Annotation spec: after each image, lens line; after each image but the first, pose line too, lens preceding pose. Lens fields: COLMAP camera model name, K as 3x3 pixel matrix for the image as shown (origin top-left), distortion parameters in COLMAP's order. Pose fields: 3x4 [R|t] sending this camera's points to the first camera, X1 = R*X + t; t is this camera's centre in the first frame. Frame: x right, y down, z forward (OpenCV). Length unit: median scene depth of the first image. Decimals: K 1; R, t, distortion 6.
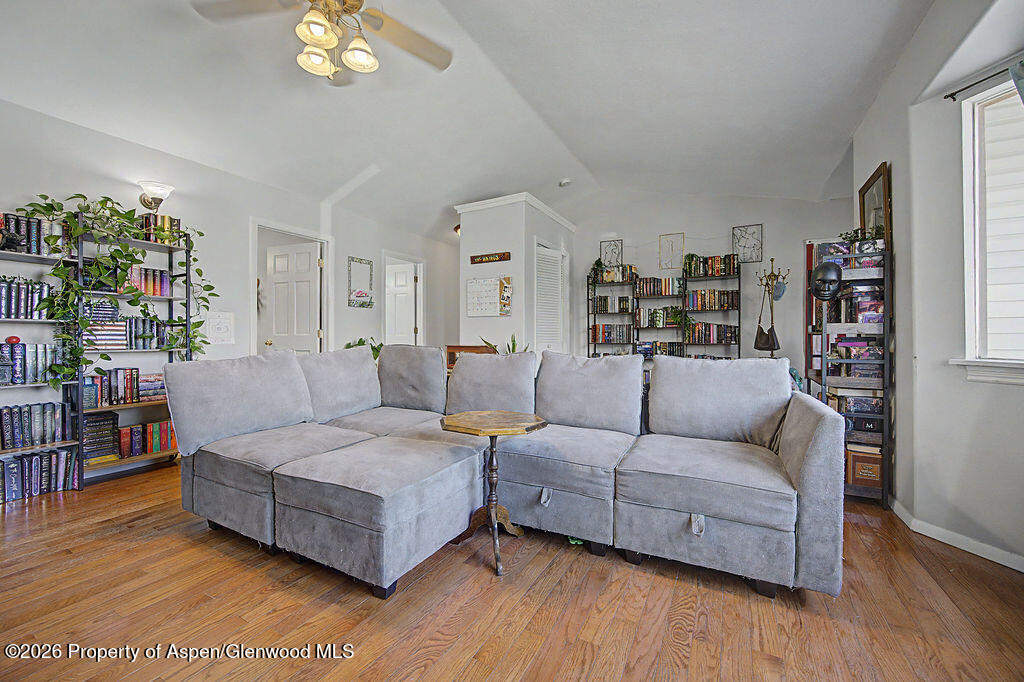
lens RADIAL K [[406.1, 0, 506.6], [0, 406.1, 336.7], [0, 0, 1]] dist [-0.020564, 0.007707]
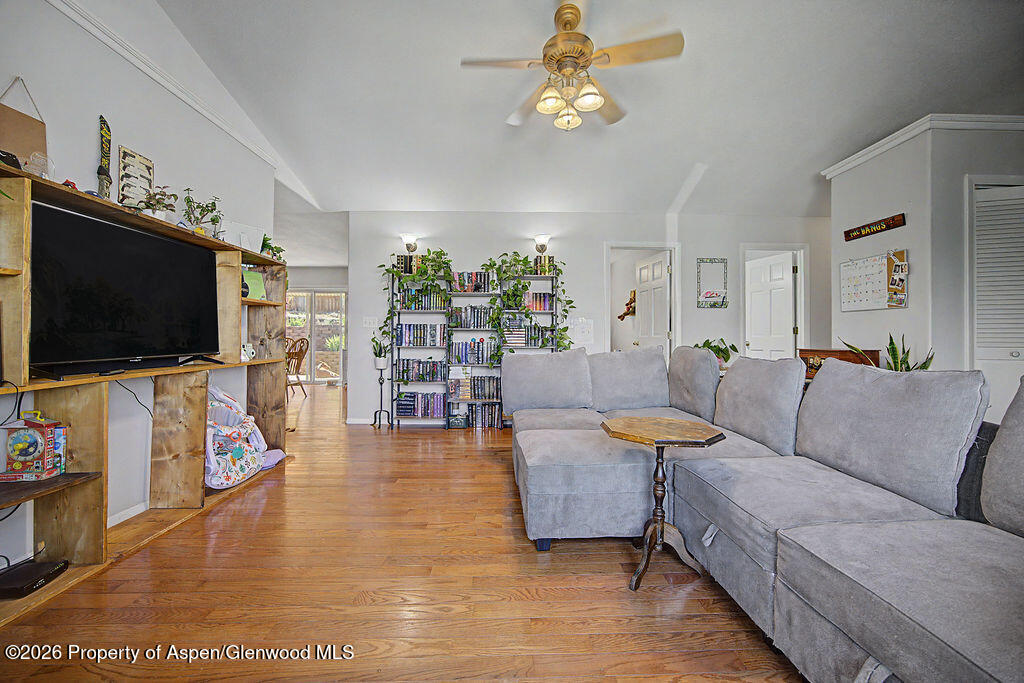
lens RADIAL K [[397.8, 0, 510.3], [0, 397.8, 334.5], [0, 0, 1]] dist [-0.020250, 0.006717]
pose [[0.515113, -0.008057, -0.857084, 0.260969], [0.000247, 0.999957, -0.009251, 0.000273], [0.857122, 0.004553, 0.515093, 0.112804]]
